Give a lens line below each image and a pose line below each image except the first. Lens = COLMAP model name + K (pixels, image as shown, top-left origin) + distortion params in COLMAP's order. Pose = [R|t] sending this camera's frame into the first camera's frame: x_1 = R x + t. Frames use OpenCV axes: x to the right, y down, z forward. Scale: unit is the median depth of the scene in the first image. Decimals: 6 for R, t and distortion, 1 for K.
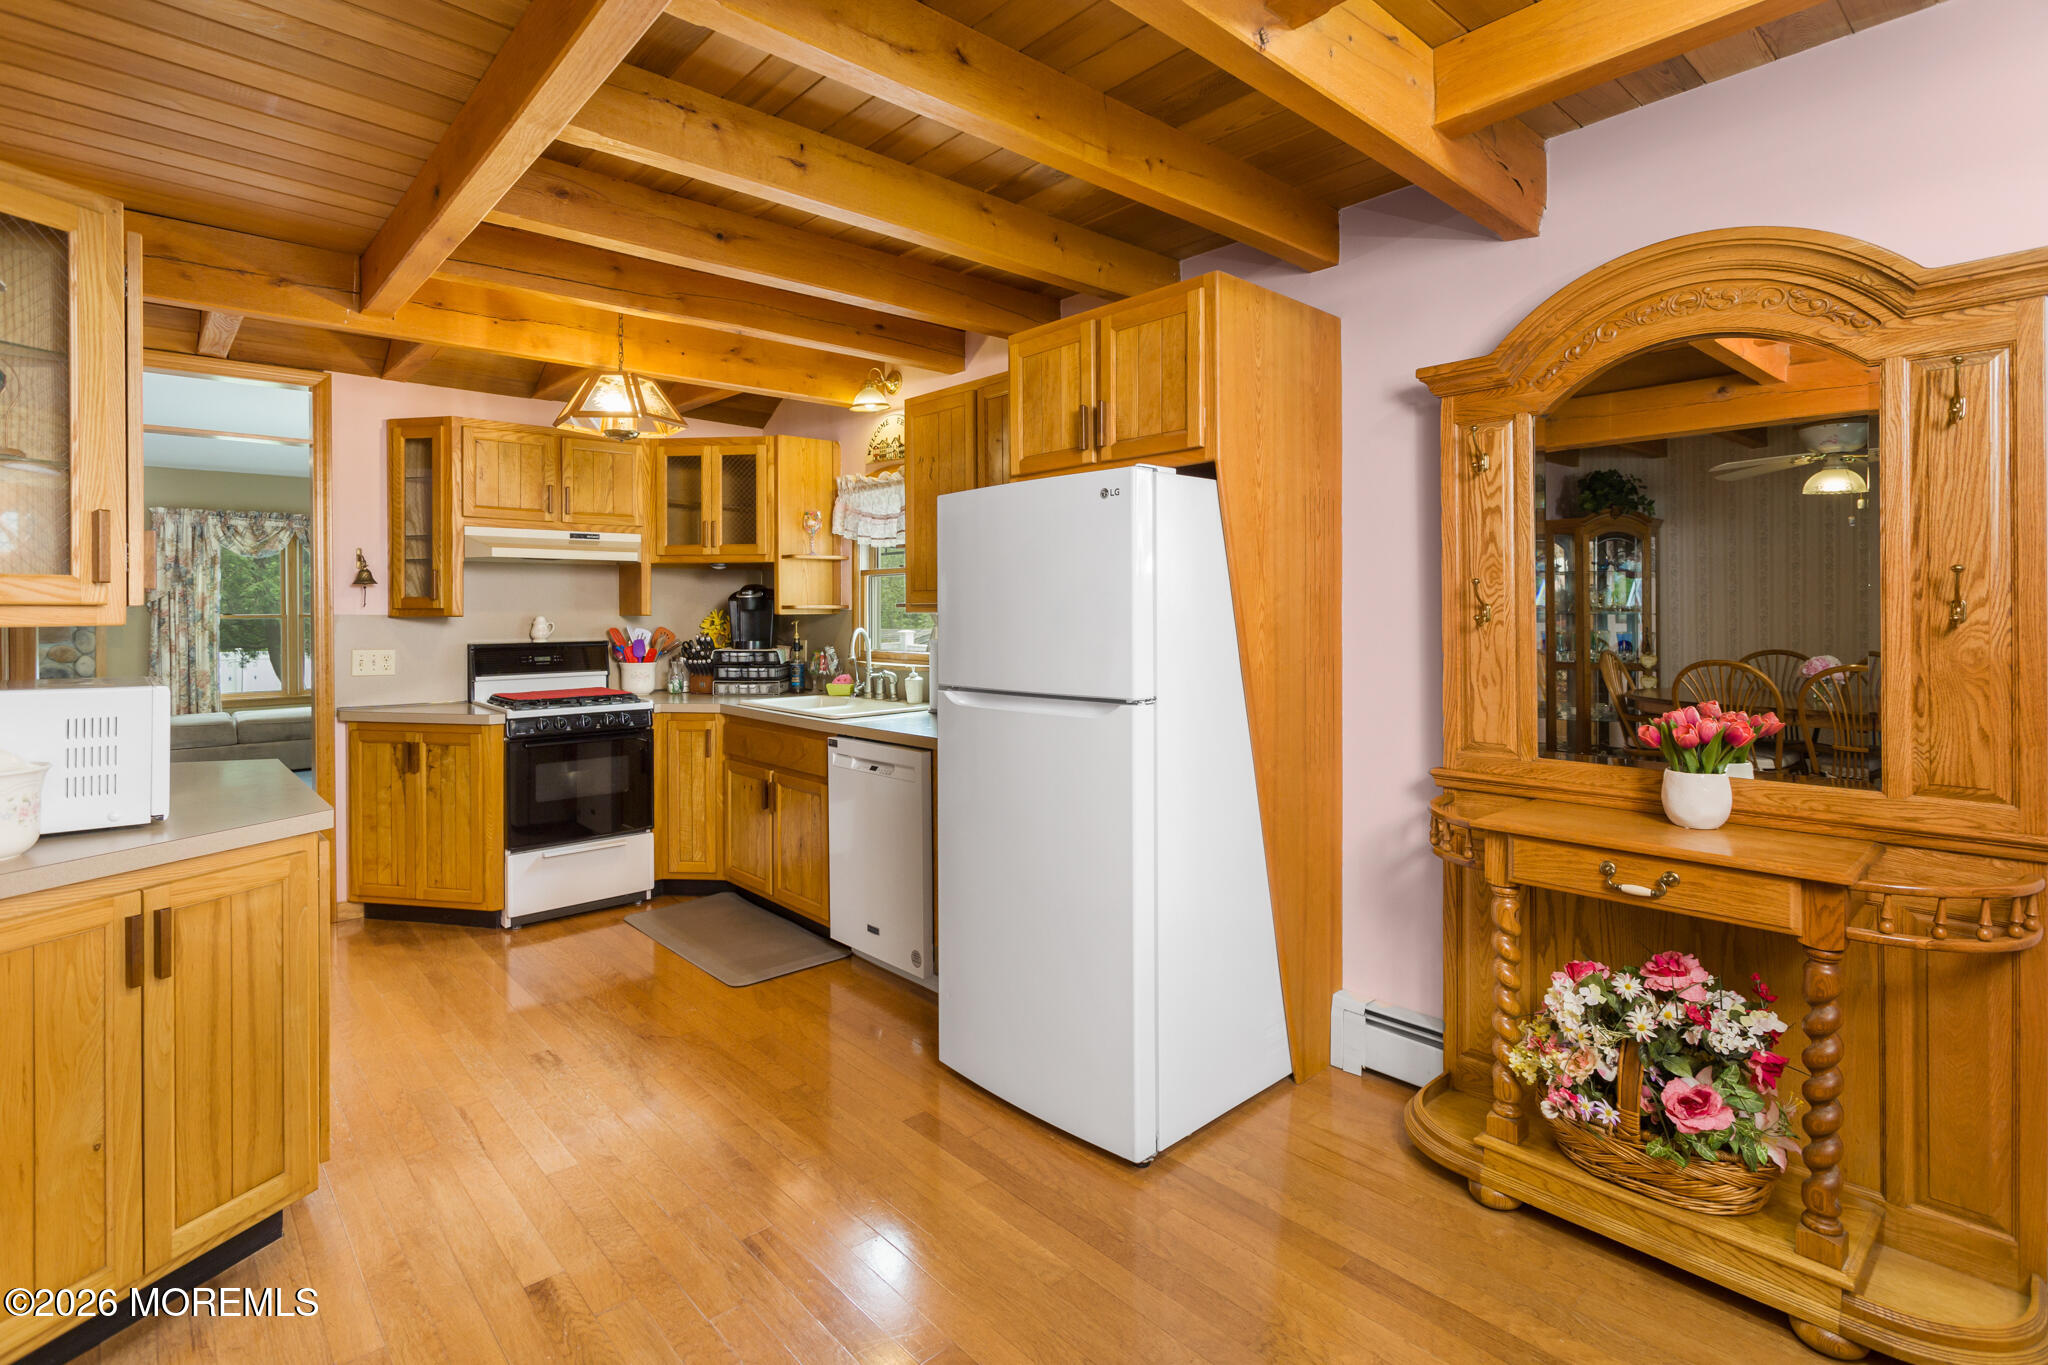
lens RADIAL K [[1000.3, 0, 1046.5], [0, 1000.3, 610.7], [0, 0, 1]] dist [-0.000065, 0.003556]
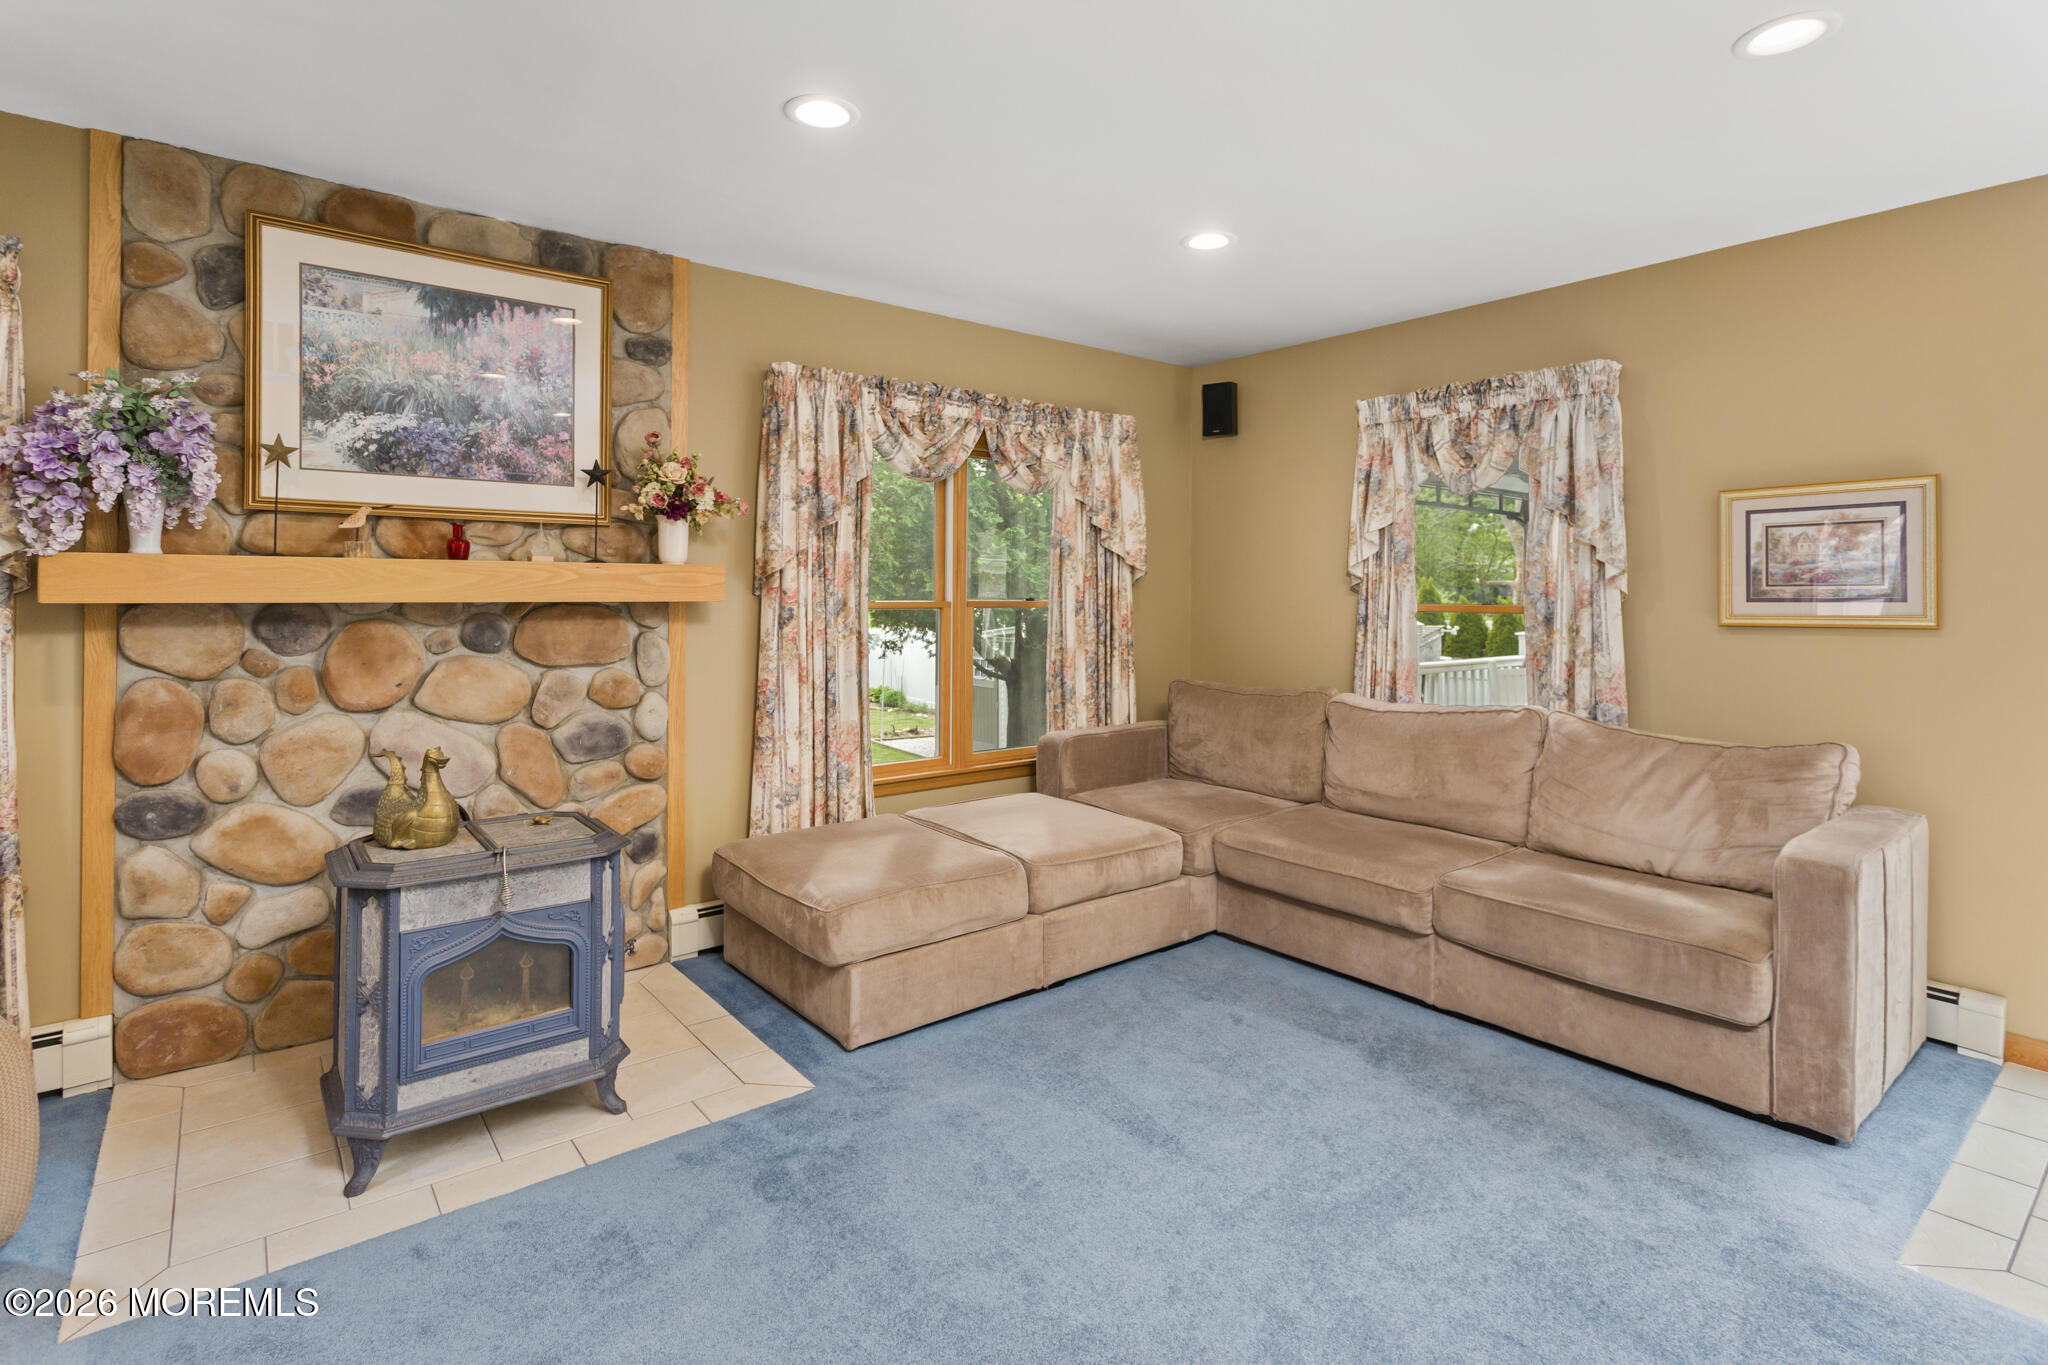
lens RADIAL K [[1000.3, 0, 1022.8], [0, 1000.3, 590.3], [0, 0, 1]] dist [-0.000065, 0.003556]
pose [[0.997114, 0.014459, -0.074530, -1.332327], [-0.015257, 0.999832, -0.010146, 0.004162], [0.074371, 0.011254, 0.997167, 1.003257]]
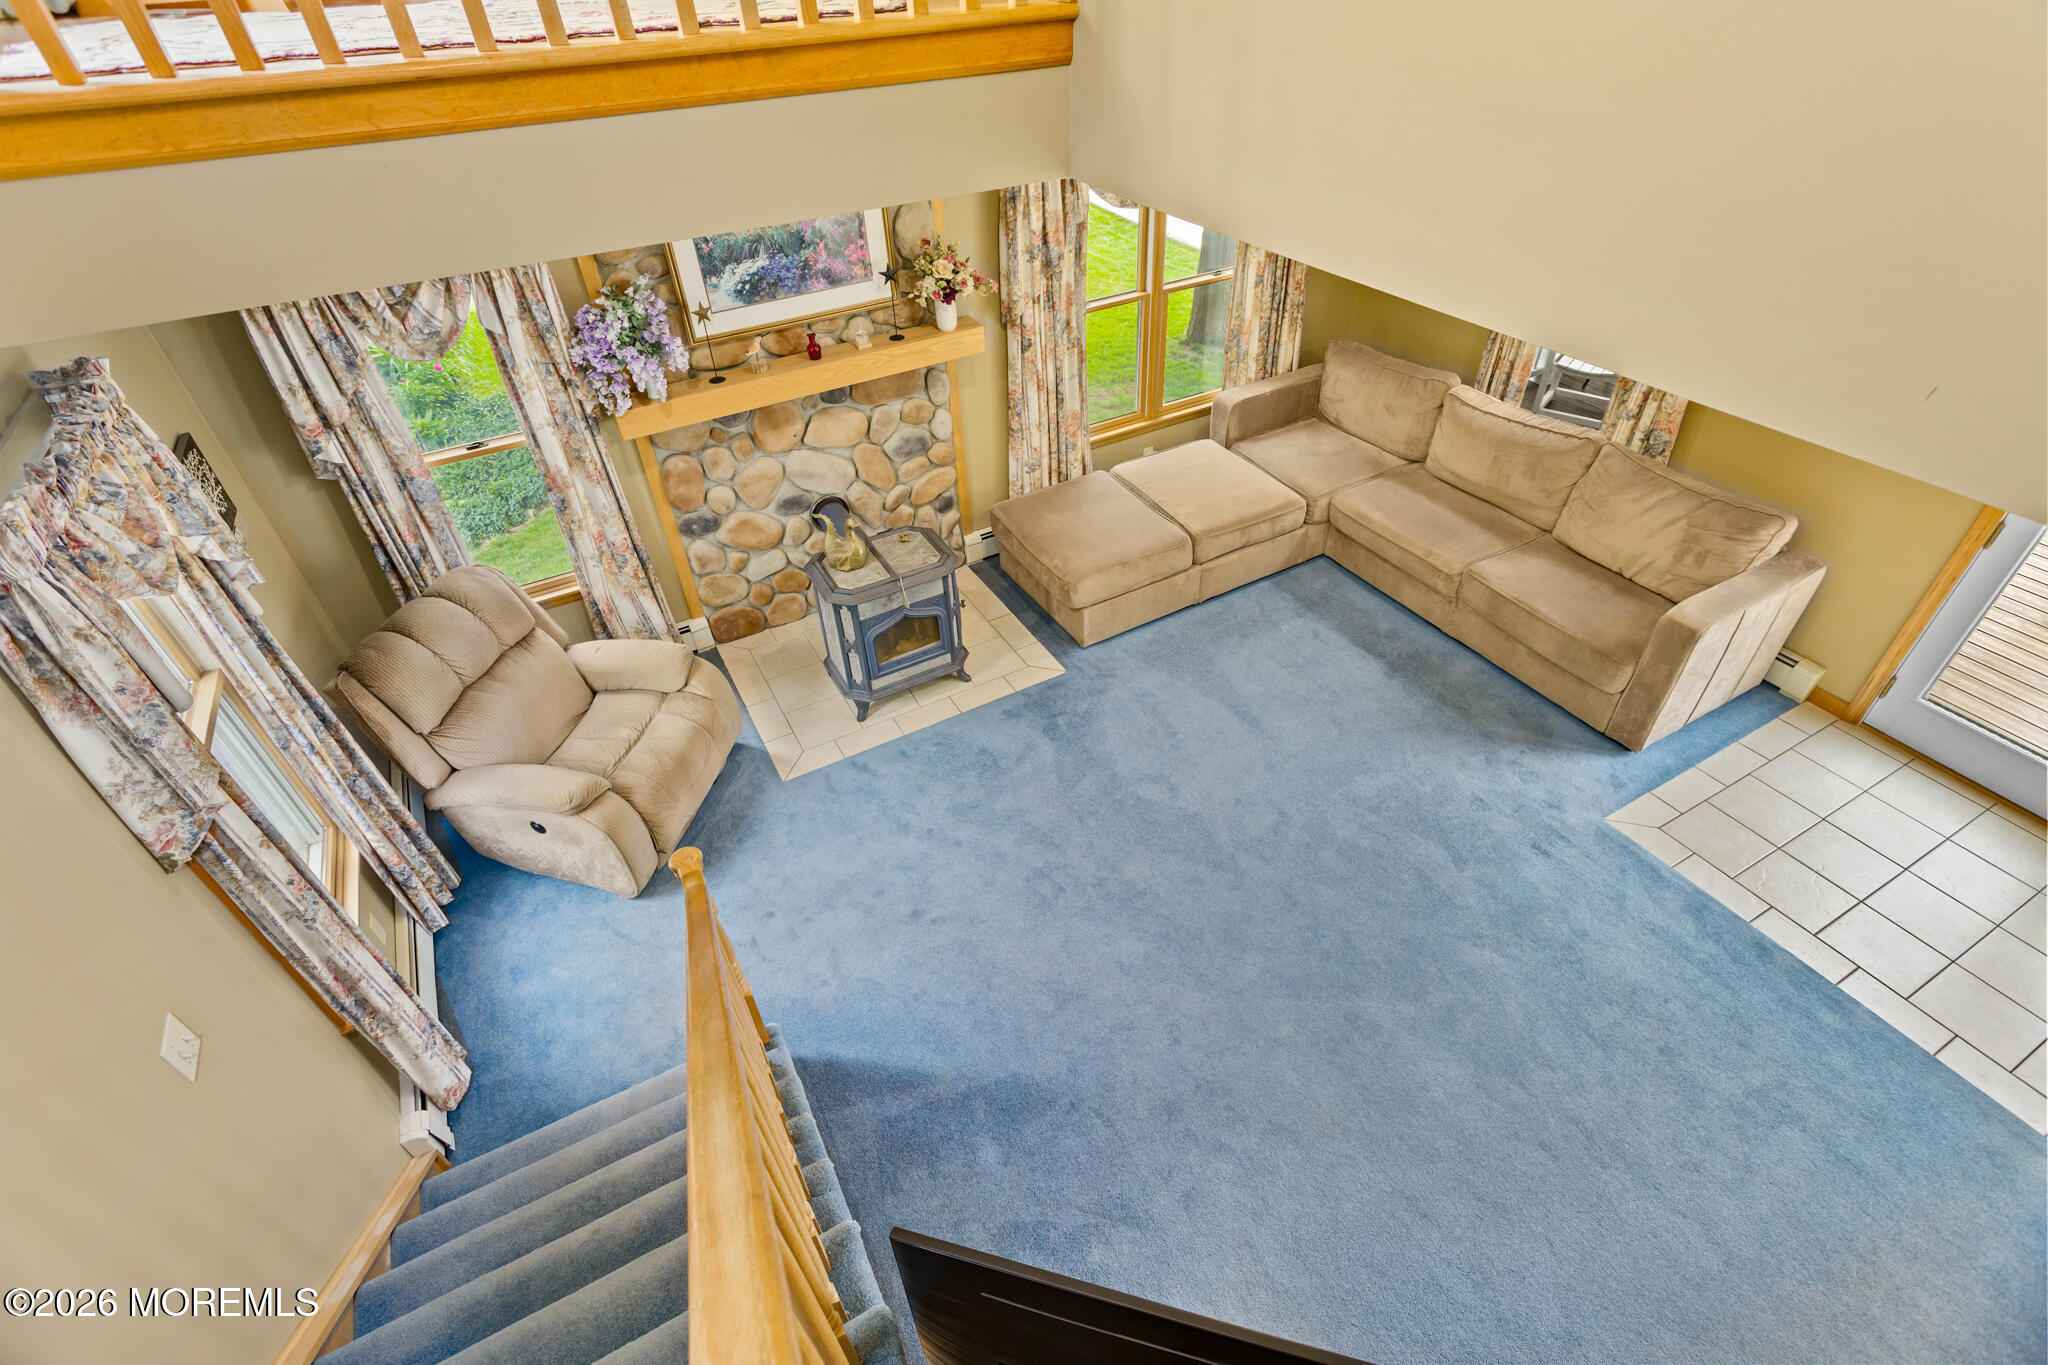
lens RADIAL K [[1000.3, 0, 1026.2], [0, 1000.3, 689.0], [0, 0, 1]] dist [-0.000065, 0.003556]
pose [[0.969819, 0.134069, -0.203658, -1.311764], [0.029101, 0.765645, 0.642605, -0.390410], [0.242083, -0.629137, 0.738635, 0.759459]]
